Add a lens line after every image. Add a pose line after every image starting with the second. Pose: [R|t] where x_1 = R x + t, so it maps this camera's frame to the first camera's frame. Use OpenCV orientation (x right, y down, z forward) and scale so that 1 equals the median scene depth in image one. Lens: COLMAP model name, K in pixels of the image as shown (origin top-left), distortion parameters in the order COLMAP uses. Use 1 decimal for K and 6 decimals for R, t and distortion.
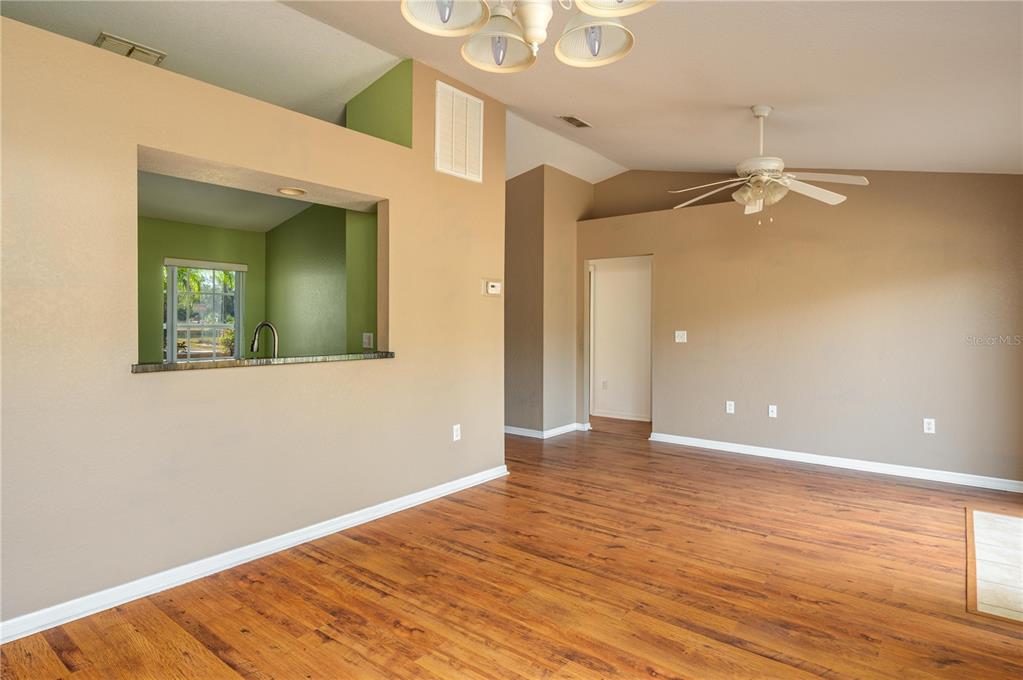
lens RADIAL K [[560.3, 0, 512.0], [0, 560.3, 335.2], [0, 0, 1]] dist [0.003761, -0.000194]
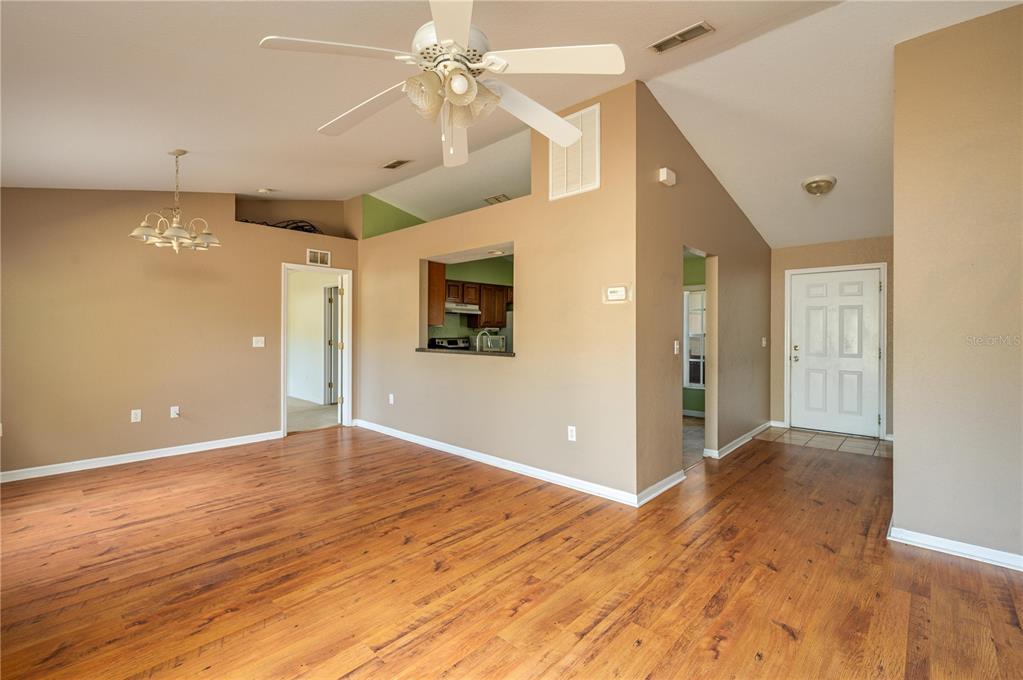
lens RADIAL K [[449.9, 0, 511.5], [0, 449.9, 338.5], [0, 0, 1]] dist [-0.000696, 0.001059]
pose [[-0.081288, 0.013473, -0.996600, 1.047931], [-0.024078, 0.999590, 0.015478, -0.025078], [0.996400, 0.025255, -0.080931, 1.297819]]
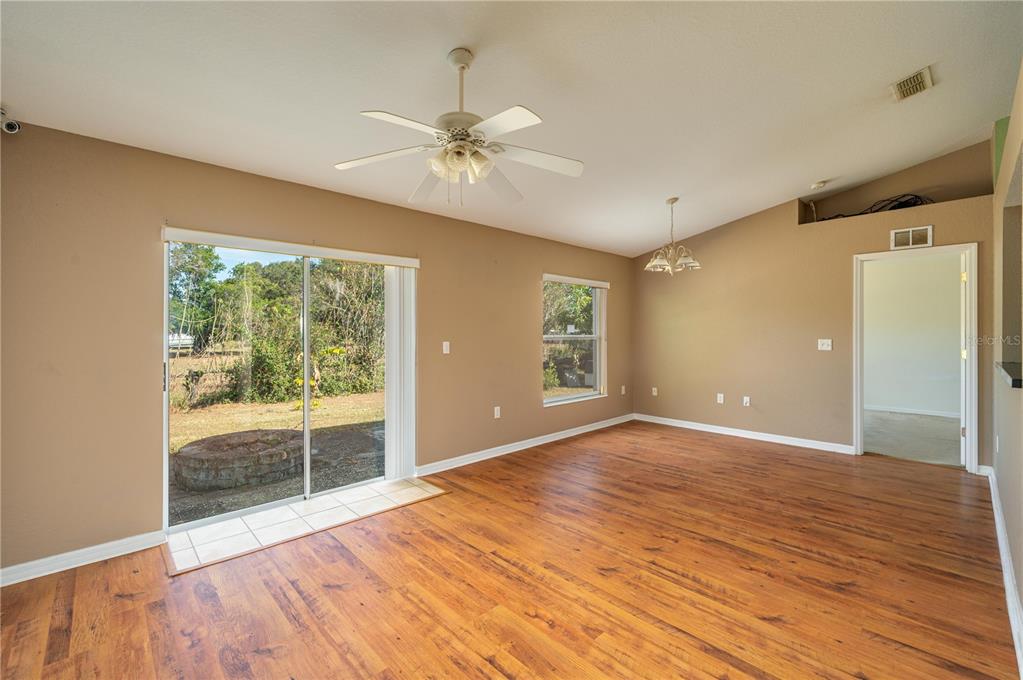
lens RADIAL K [[431.0, 0, 511.8], [0, 431.0, 334.7], [0, 0, 1]] dist [0.000590, -0.000313]
pose [[-0.990241, -0.000553, 0.139367, 0.342547], [0.003115, 0.999654, 0.026100, -0.041254], [-0.139333, 0.026279, -0.989897, 1.871885]]
